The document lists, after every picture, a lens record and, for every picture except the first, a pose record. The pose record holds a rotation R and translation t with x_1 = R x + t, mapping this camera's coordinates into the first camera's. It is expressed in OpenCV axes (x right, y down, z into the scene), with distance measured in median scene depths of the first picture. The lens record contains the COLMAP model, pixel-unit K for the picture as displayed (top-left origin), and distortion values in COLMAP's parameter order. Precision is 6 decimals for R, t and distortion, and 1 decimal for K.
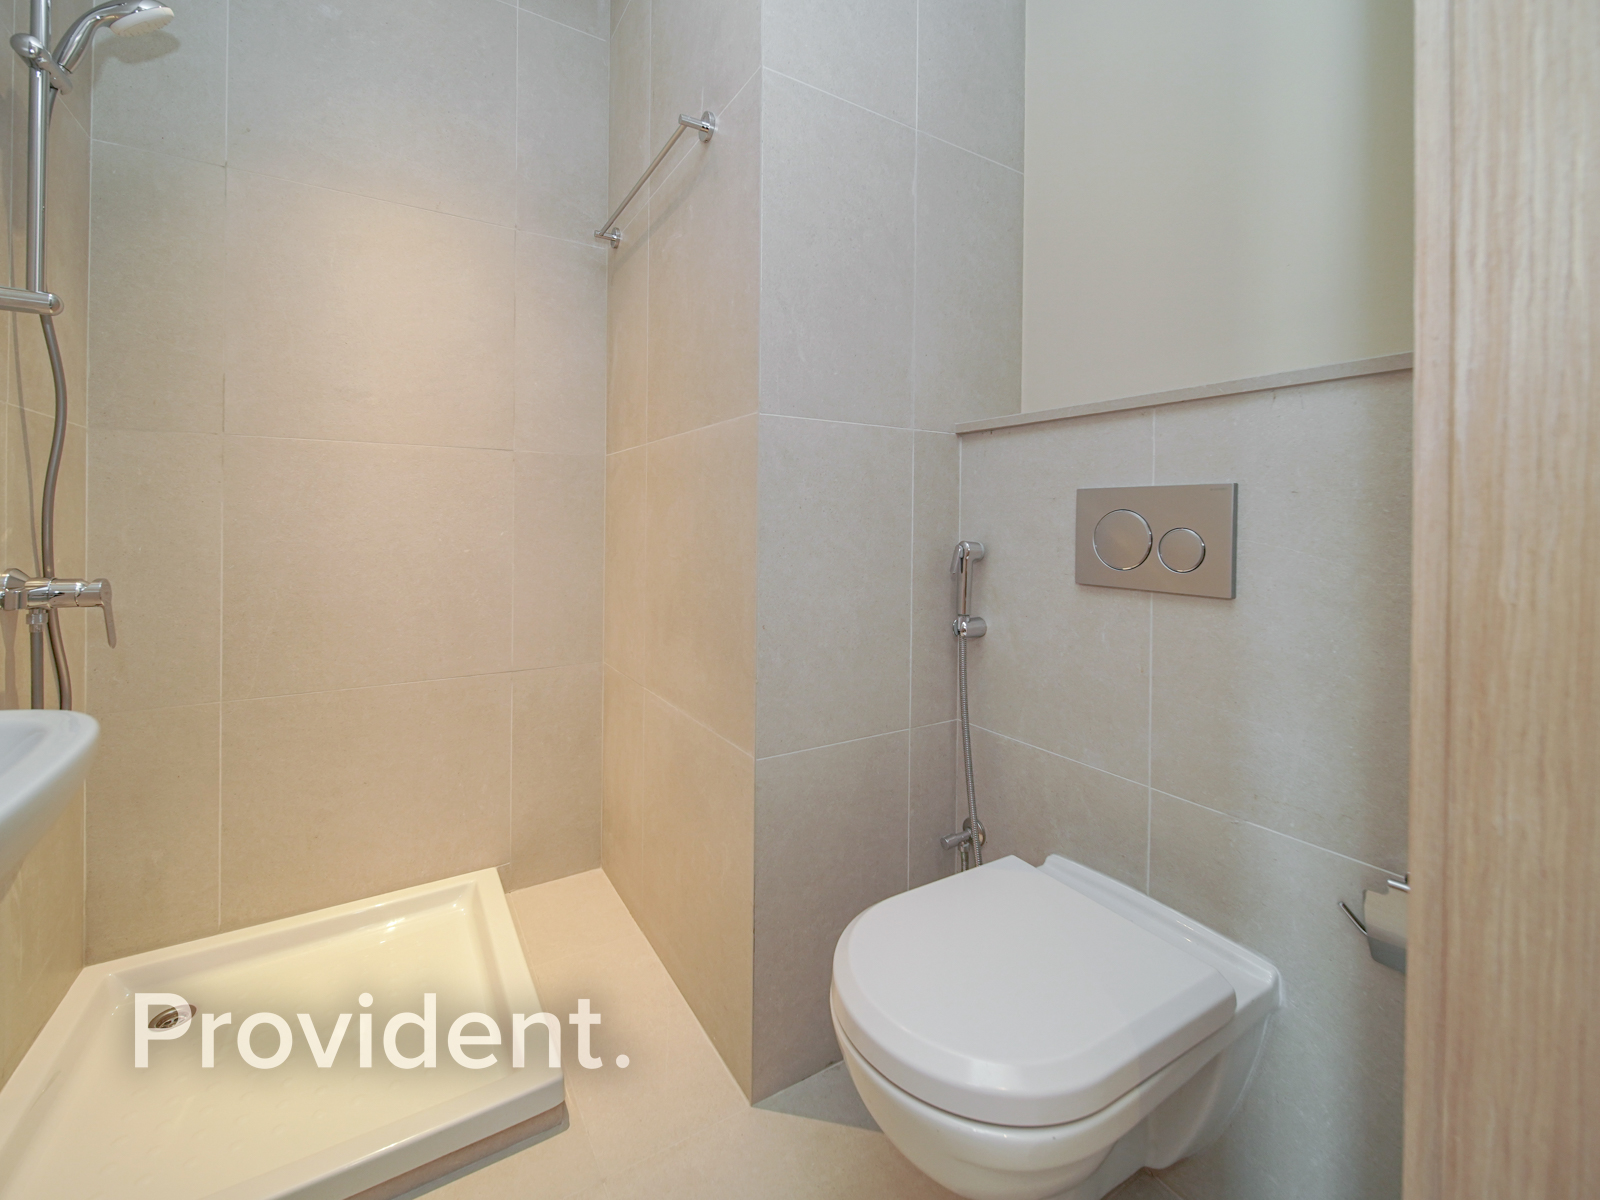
lens RADIAL K [[671.4, 0, 785.0], [0, 671.4, 519.9], [0, 0, 1]] dist [0.000974, -0.000637]
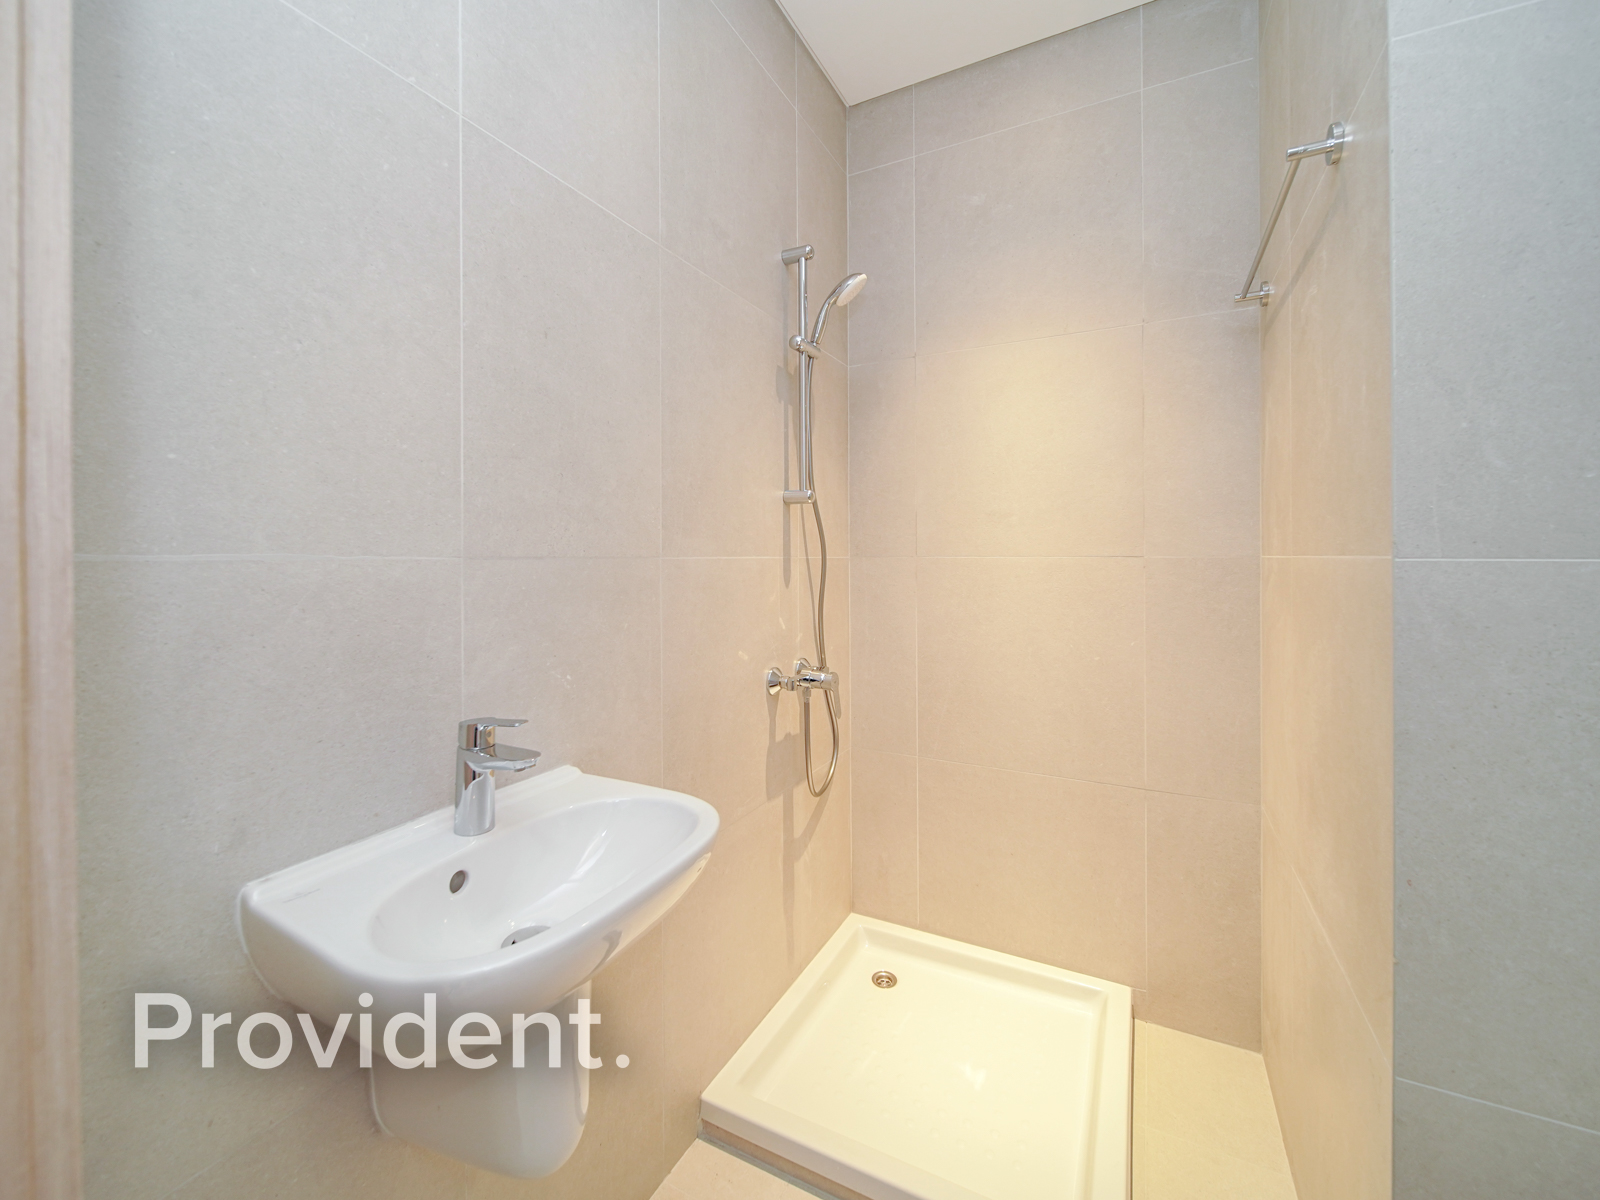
lens RADIAL K [[655.3, 0, 797.8], [0, 655.3, 555.5], [0, 0, 1]] dist [0.000965, -0.002179]
pose [[0.522214, -0.012734, -0.852719, 0.143198], [0.011268, 0.999904, -0.008031, -0.112961], [0.852740, -0.005415, 0.522308, 0.107323]]
